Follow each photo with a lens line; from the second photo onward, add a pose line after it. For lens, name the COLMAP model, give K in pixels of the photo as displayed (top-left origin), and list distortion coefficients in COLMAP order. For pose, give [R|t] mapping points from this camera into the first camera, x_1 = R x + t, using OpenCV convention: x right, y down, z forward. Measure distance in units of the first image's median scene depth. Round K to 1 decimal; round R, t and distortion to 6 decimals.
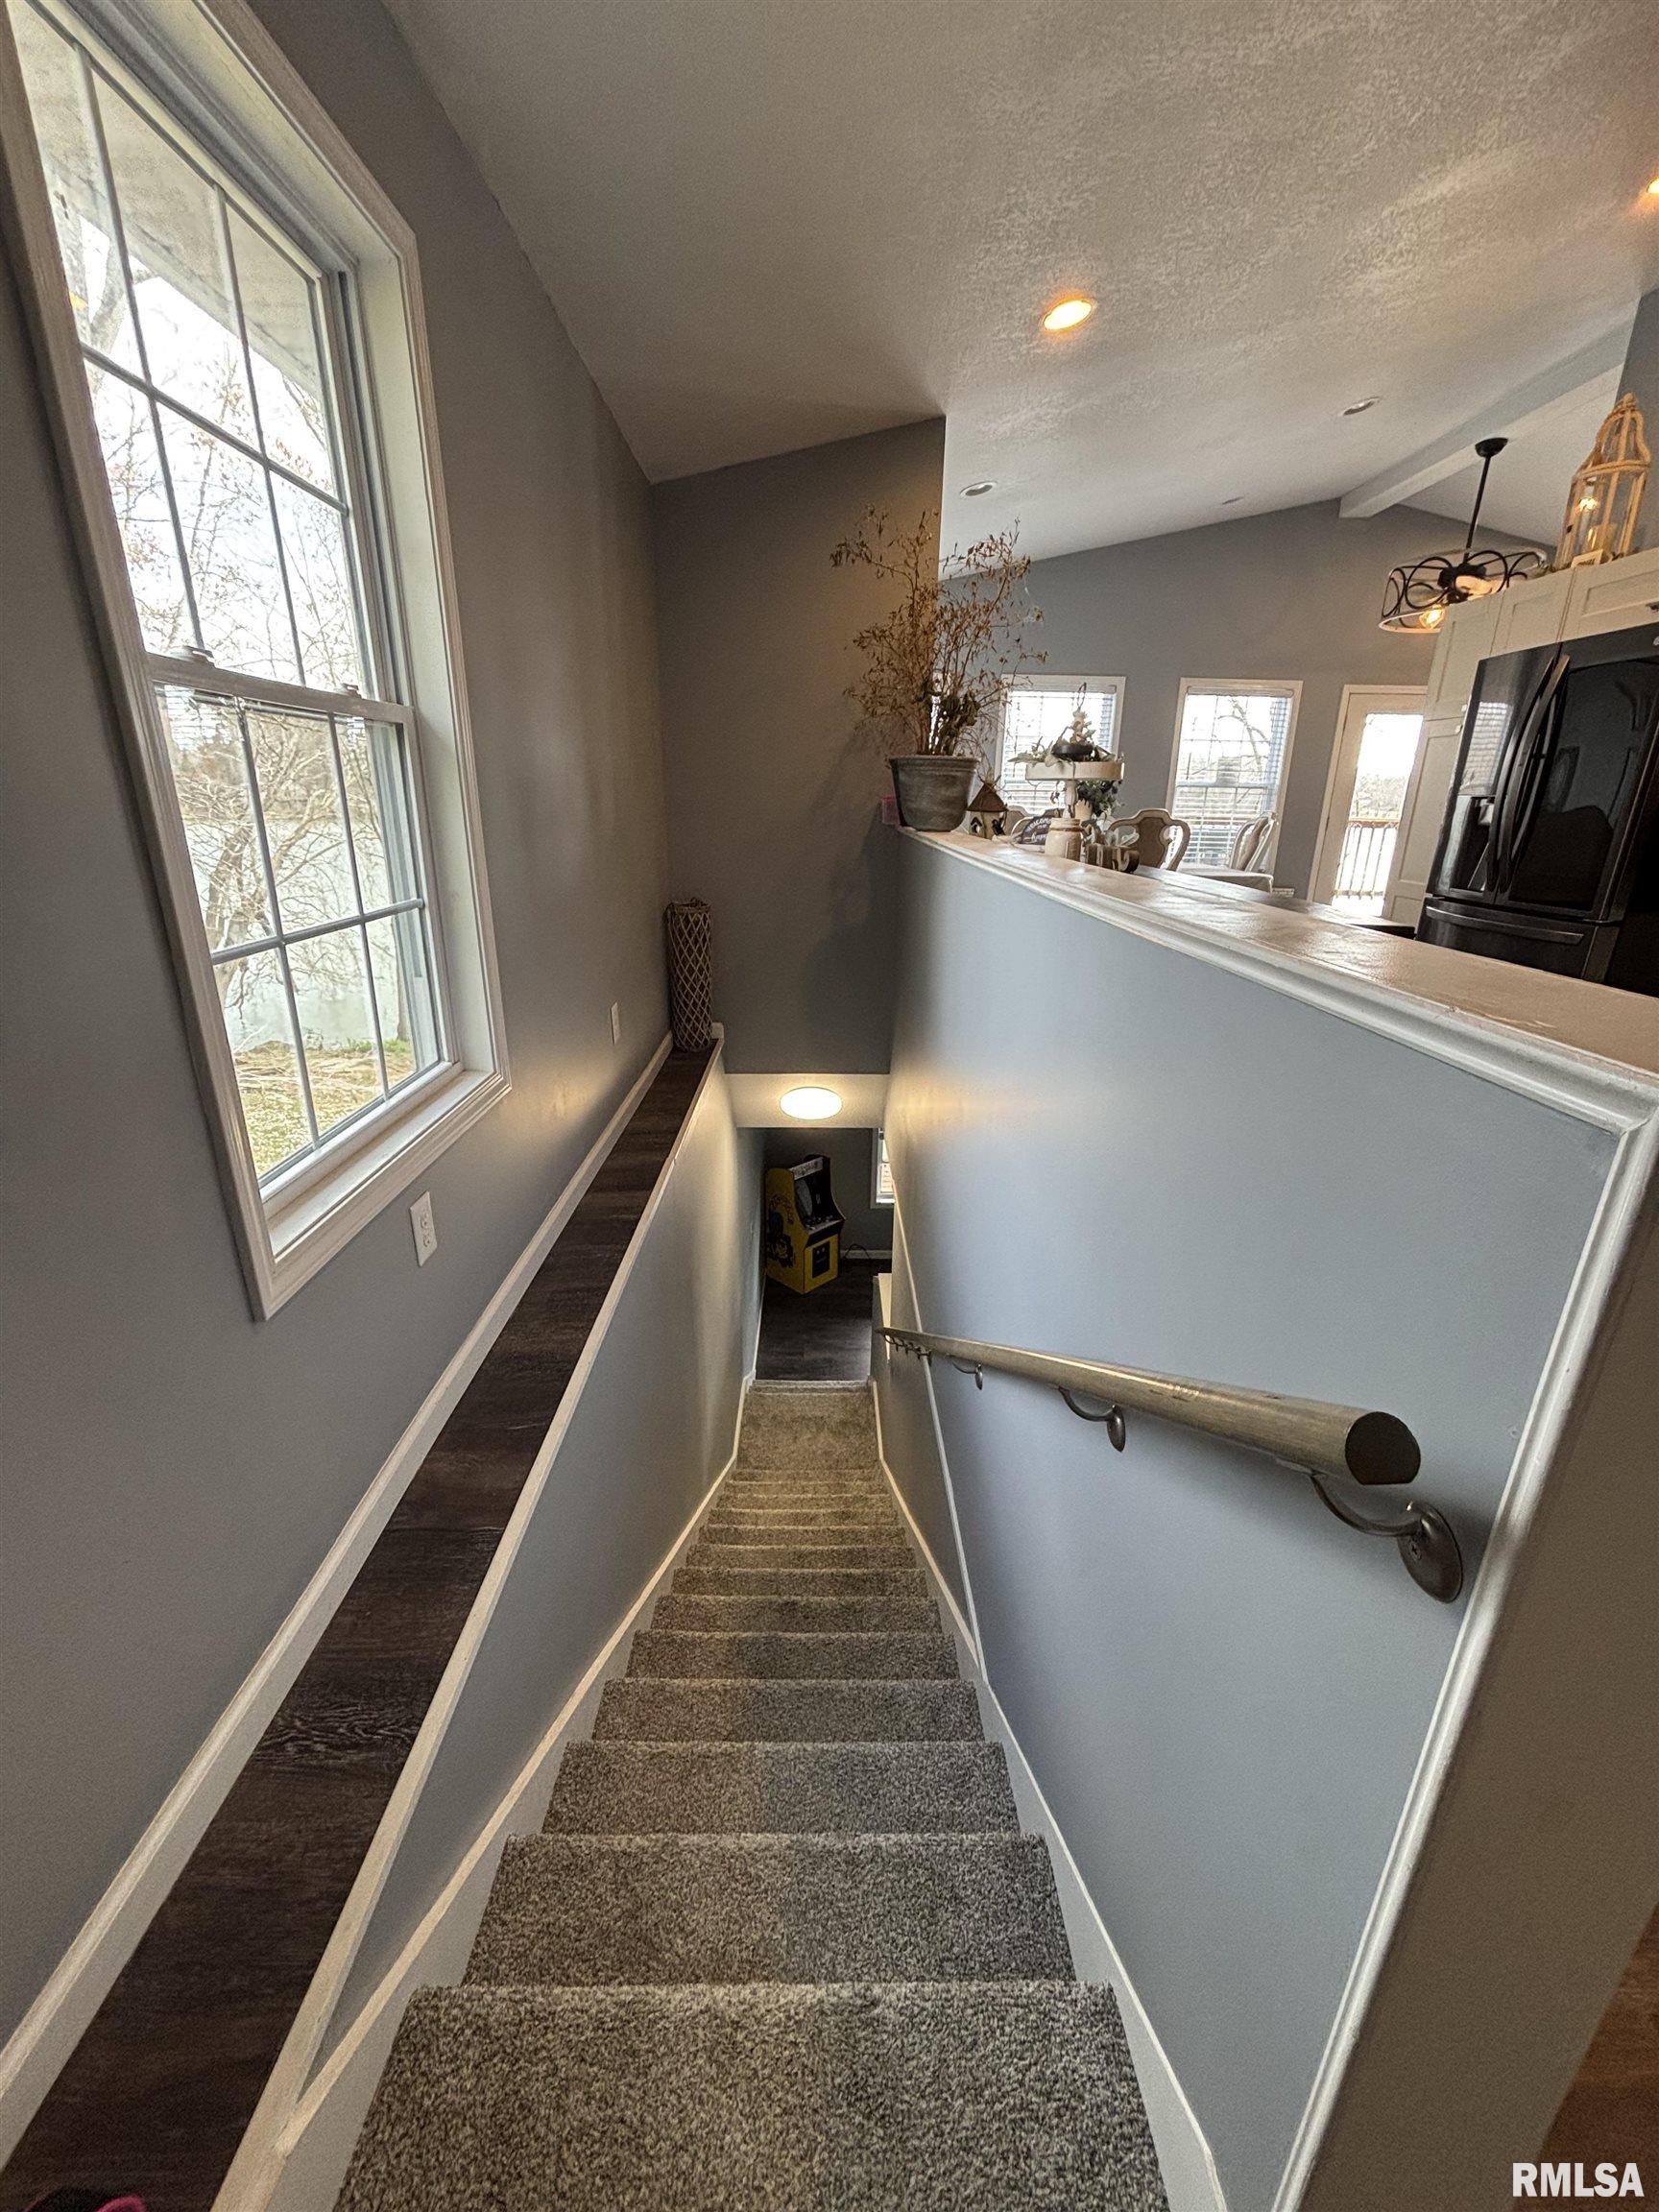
lens RADIAL K [[887.3, 0, 833.6], [0, 887.3, 1101.6], [0, 0, 1]] dist [-0.000100, 0.000540]
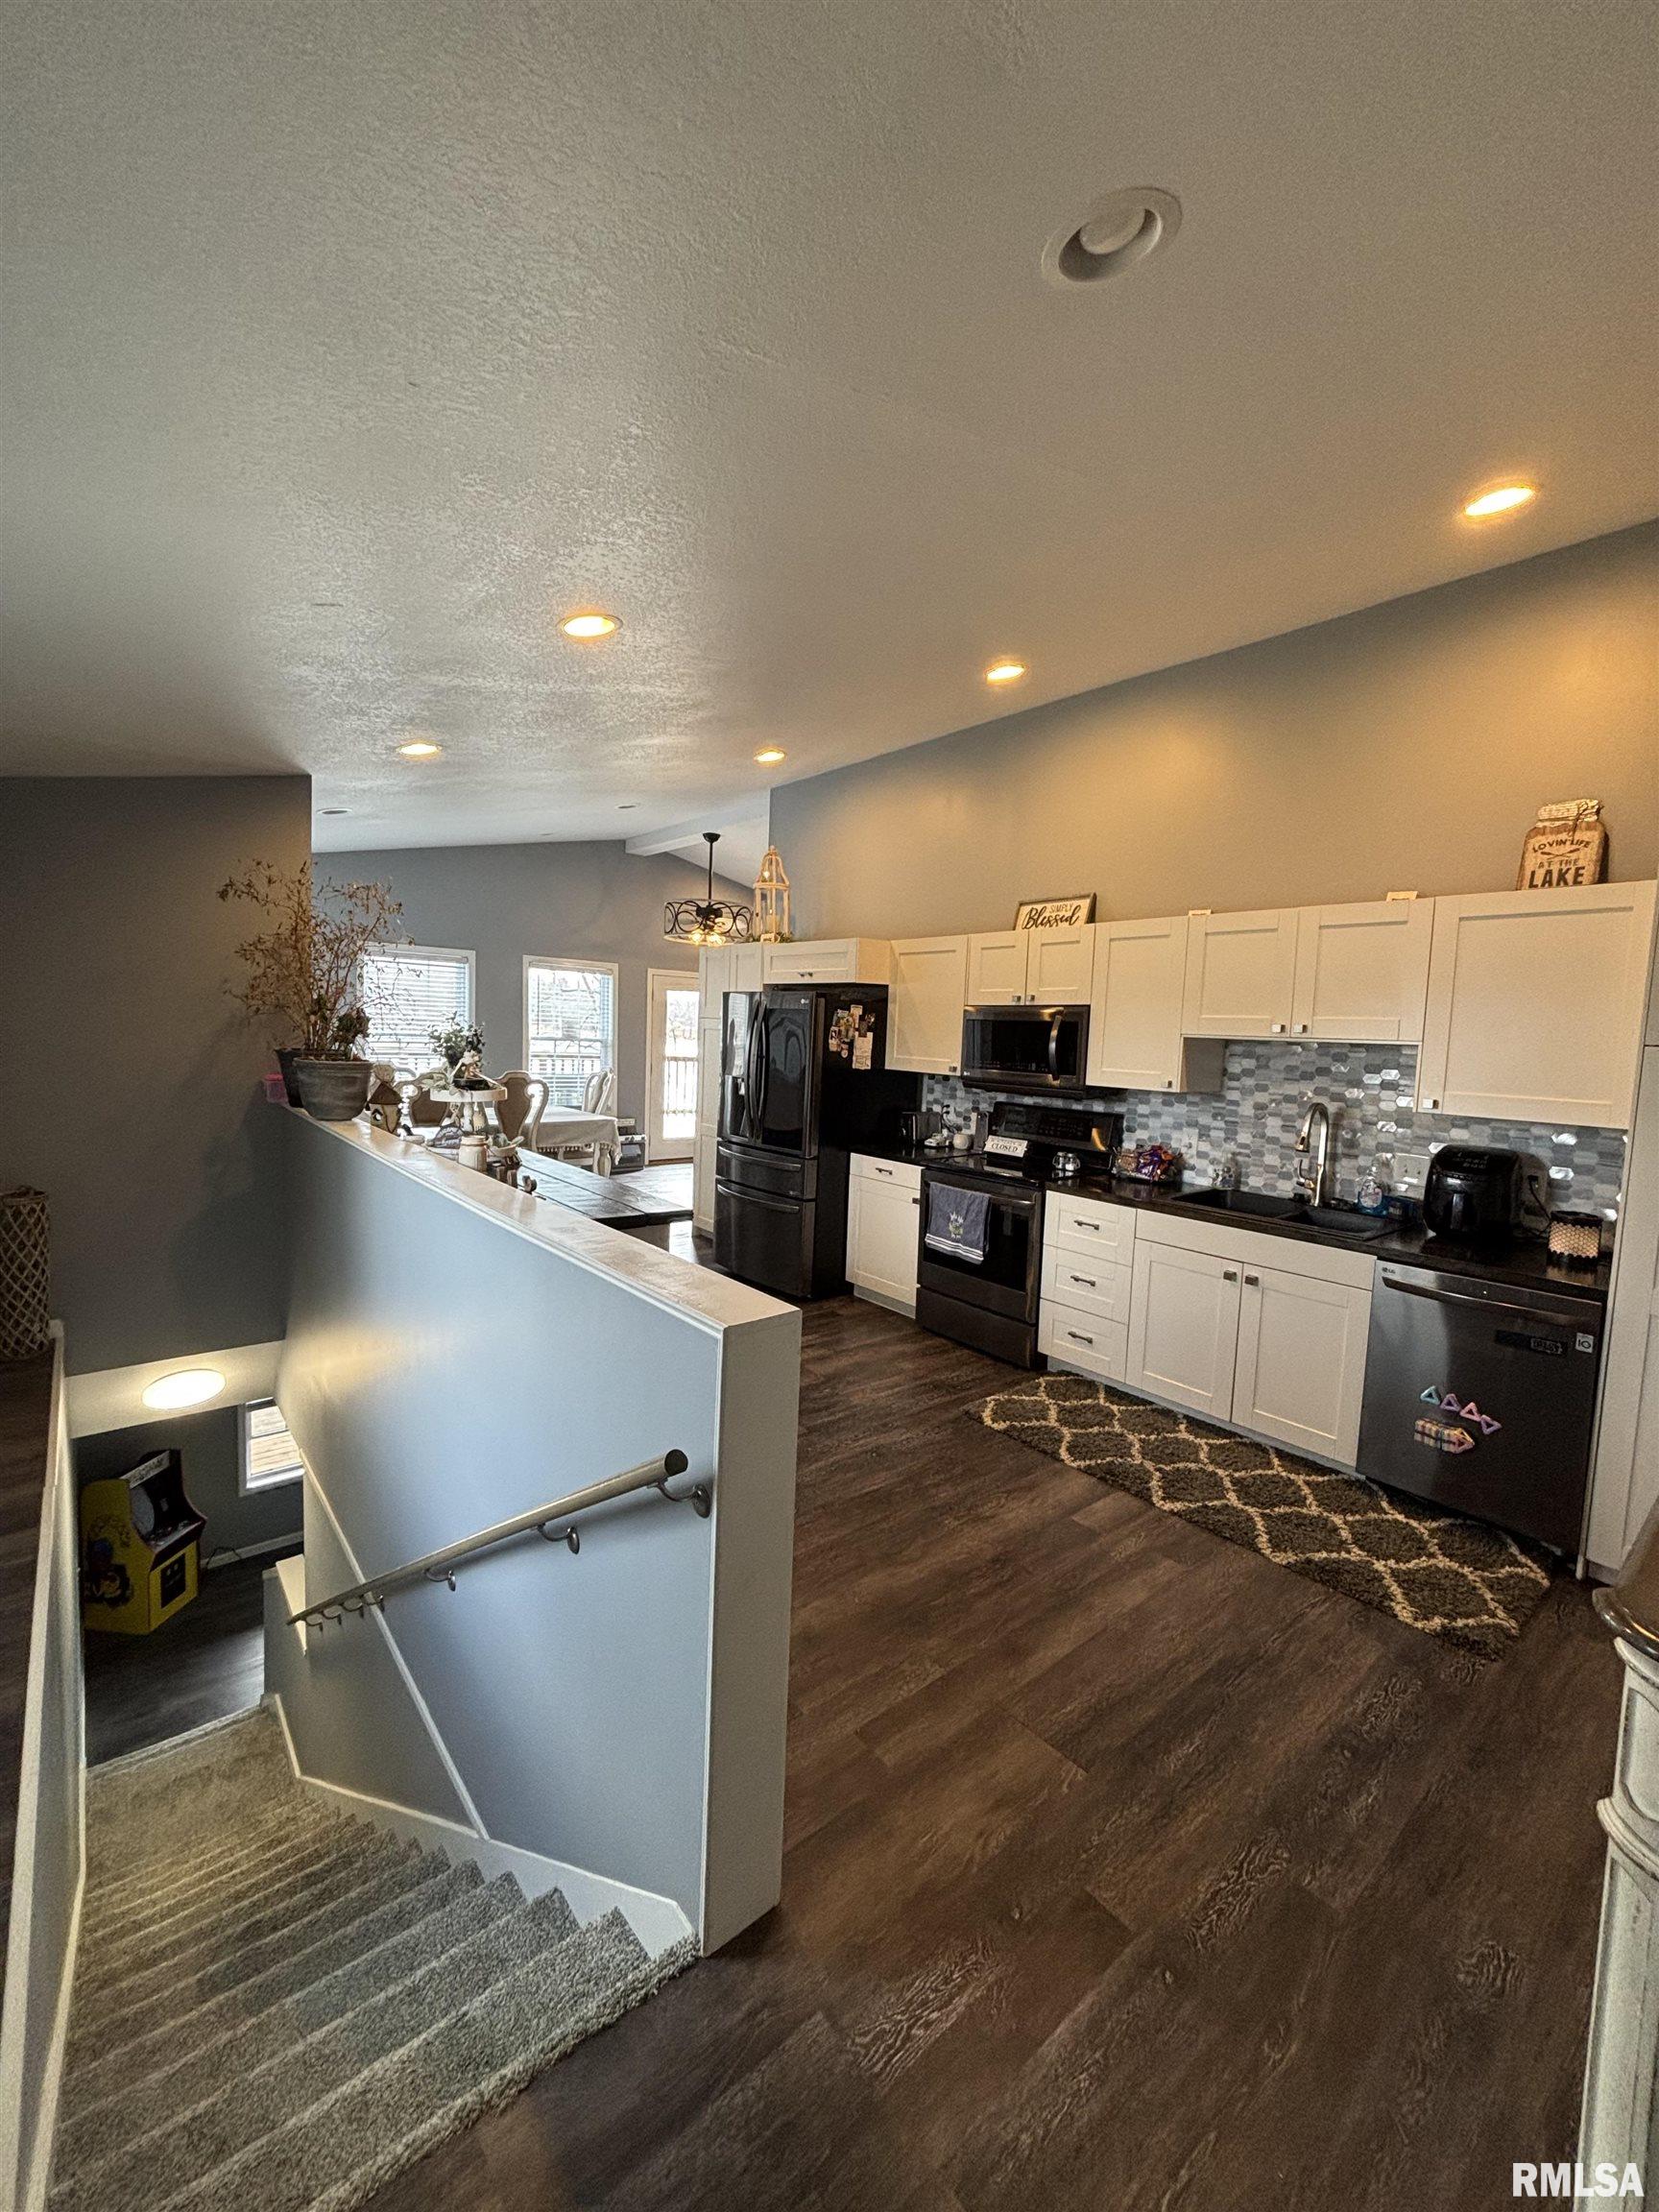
lens RADIAL K [[887.3, 0, 833.2], [0, 887.3, 1105.4], [0, 0, 1]] dist [-0.000100, 0.000540]
pose [[0.773221, -0.034366, 0.633205, -0.068943], [0.175188, 0.971246, -0.161213, -0.015867], [-0.609458, 0.235584, 0.757009, -0.156487]]
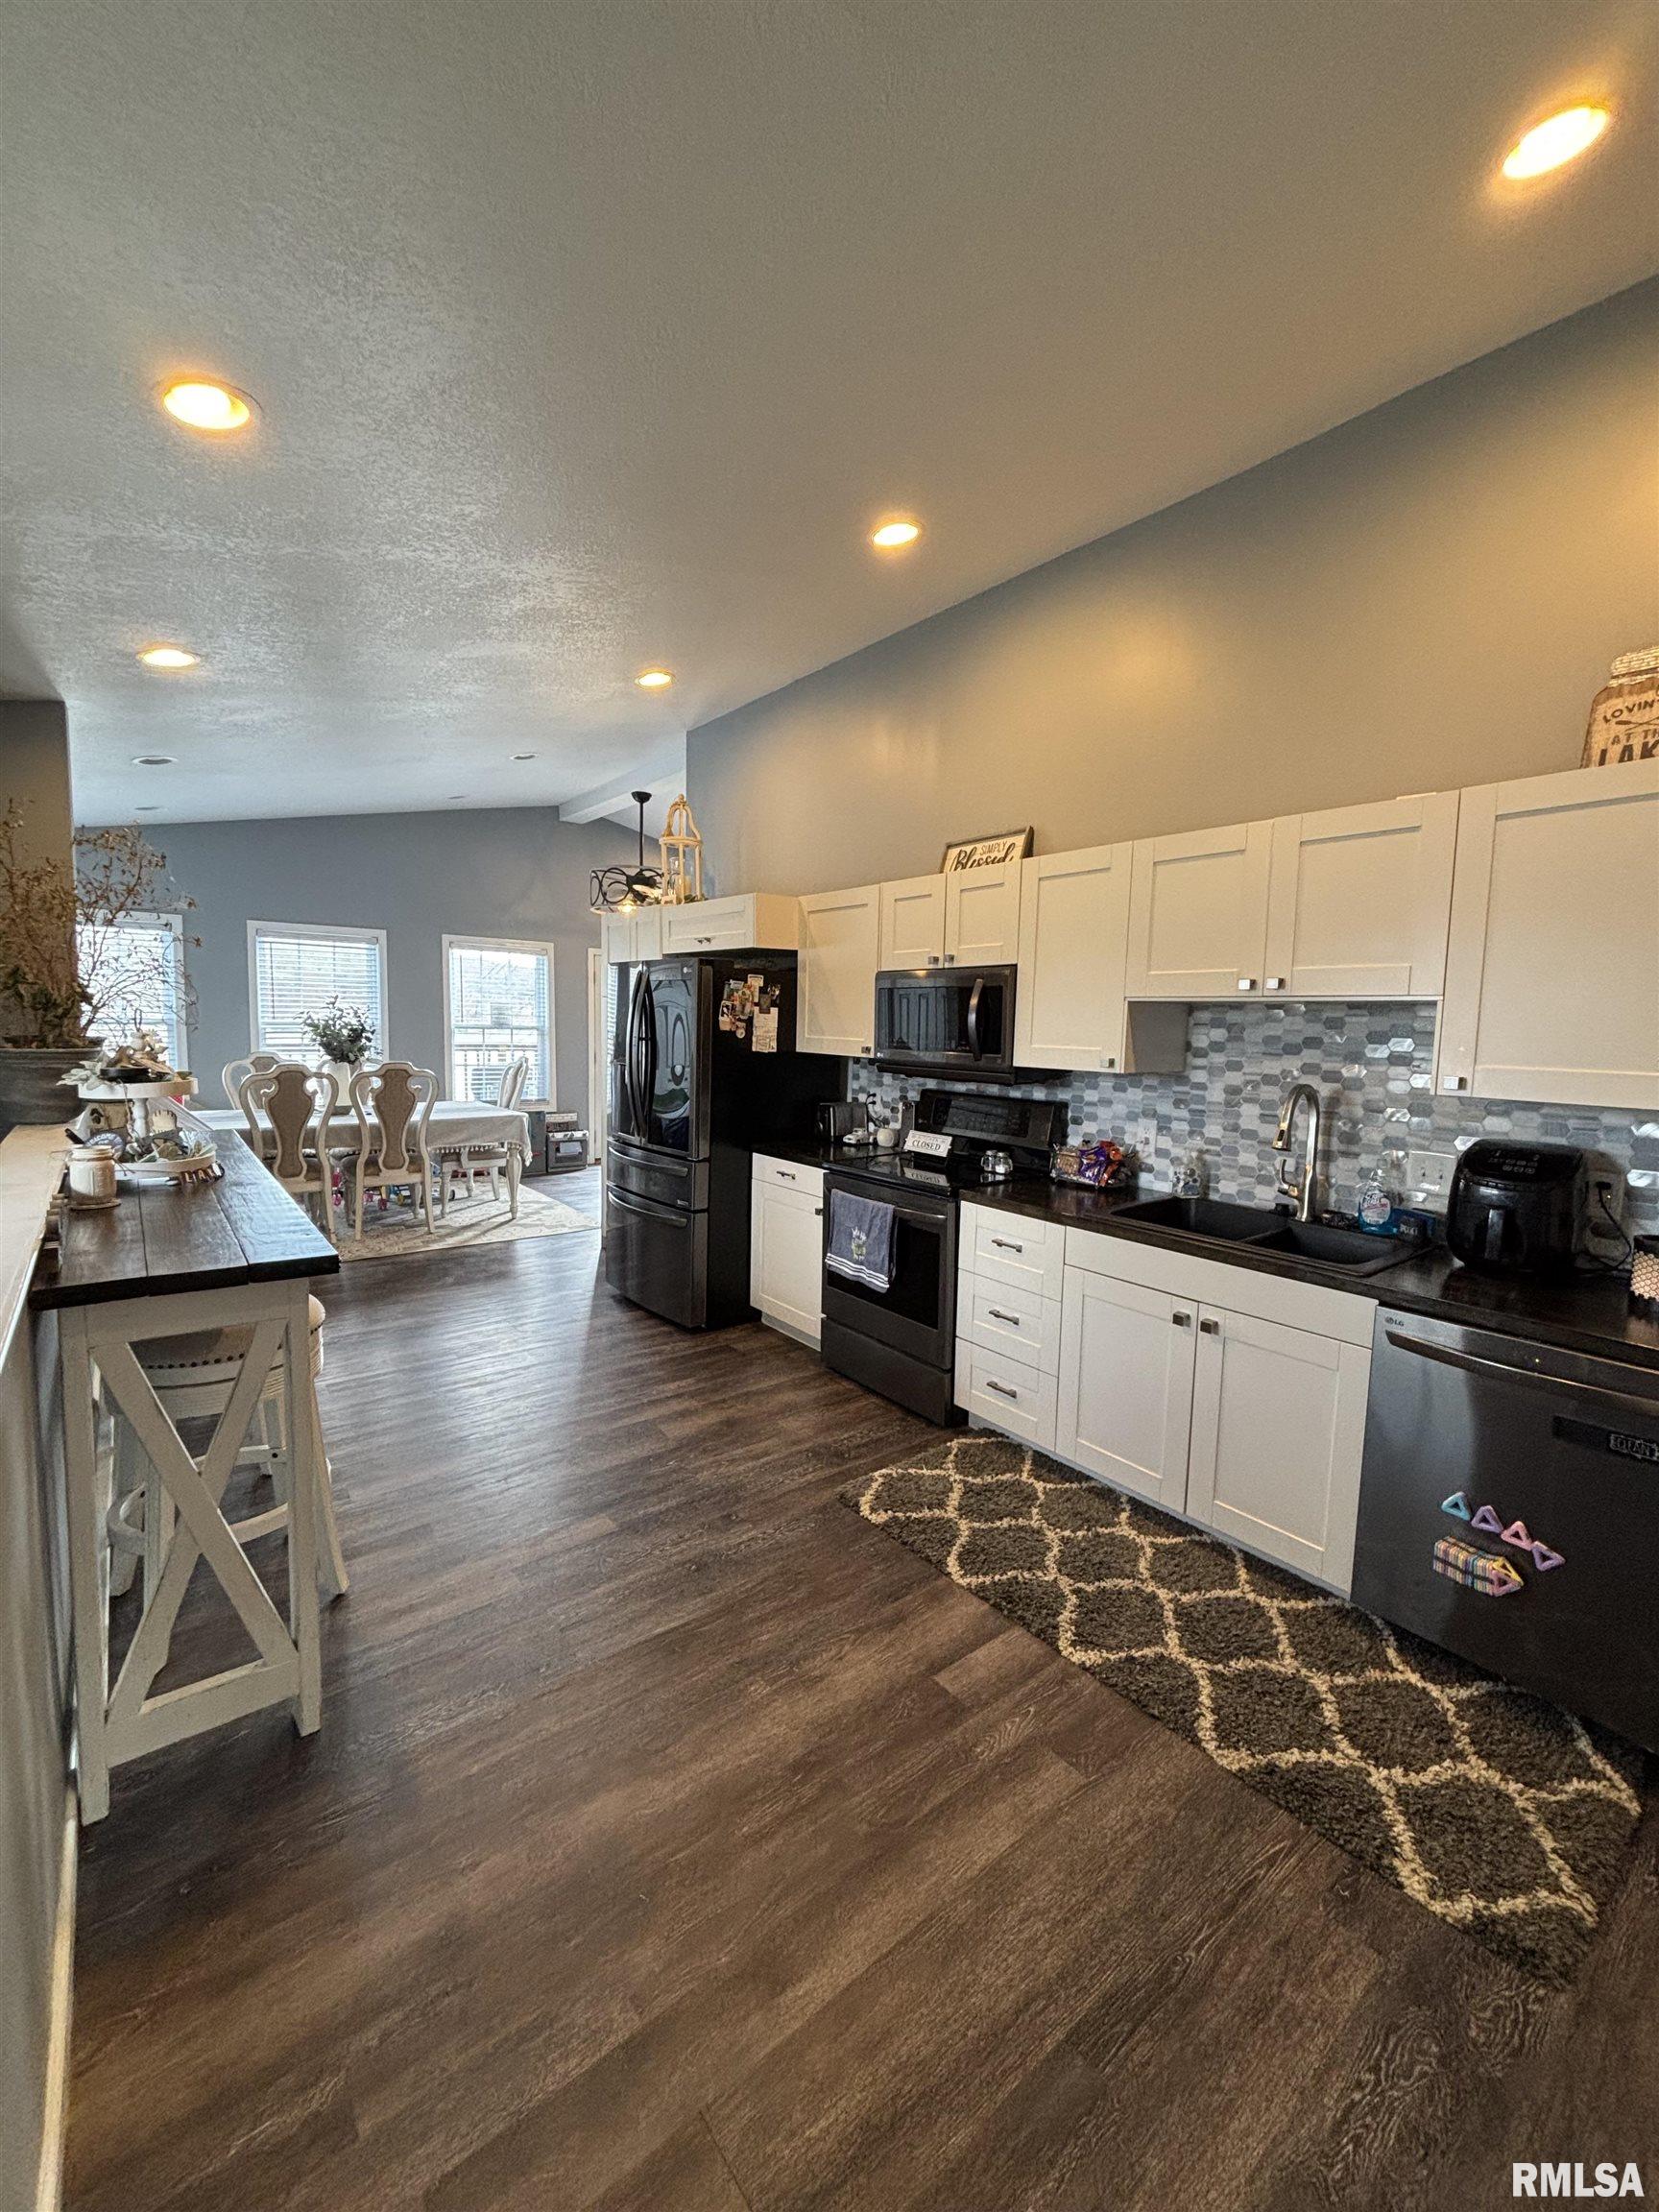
lens RADIAL K [[887.3, 0, 830.4], [0, 887.3, 1107.6], [0, 0, 1]] dist [-0.000100, 0.000540]
pose [[0.790569, -0.054256, 0.609964, 0.119062], [0.184389, 0.970931, -0.152621, -0.021615], [-0.583953, 0.233128, 0.777593, -0.103564]]
